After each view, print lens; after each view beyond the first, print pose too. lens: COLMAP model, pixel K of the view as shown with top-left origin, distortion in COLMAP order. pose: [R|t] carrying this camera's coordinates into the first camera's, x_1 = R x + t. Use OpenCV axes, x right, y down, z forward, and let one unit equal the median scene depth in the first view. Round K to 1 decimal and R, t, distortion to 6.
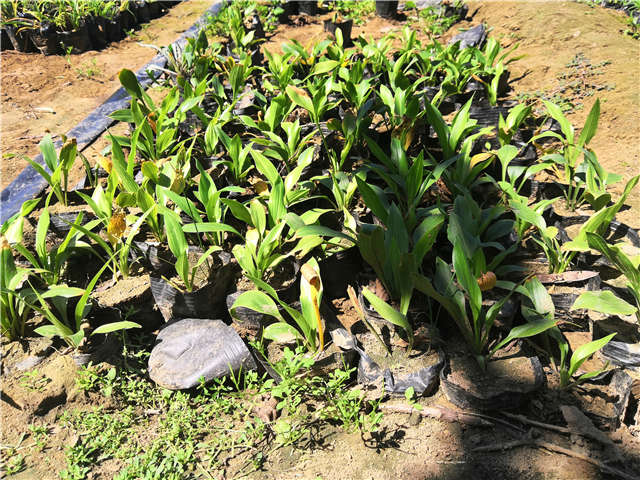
lens RADIAL K [[498.5, 0, 320.0], [0, 498.5, 240.0], [0, 0, 1]] dist [0.003456, -0.006490]
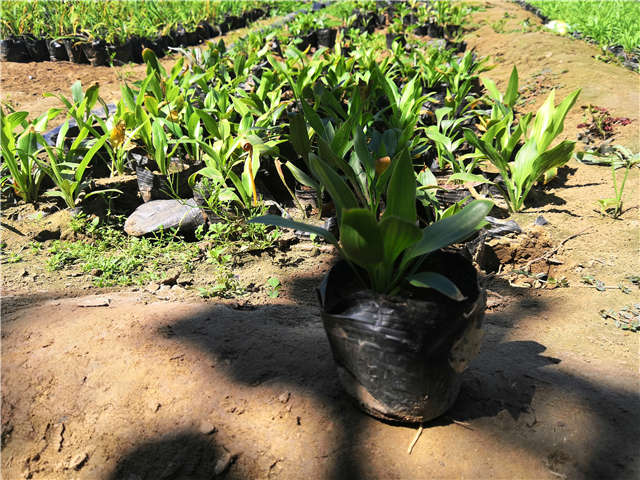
lens RADIAL K [[506.7, 0, 320.0], [0, 506.7, 240.0], [0, 0, 1]] dist [-0.001760, -0.000331]
pose [[0.995444, 0.062510, -0.071996, 0.242182], [-0.071165, 0.989638, -0.124710, 0.398727], [0.063455, 0.129265, 0.989578, -0.246588]]
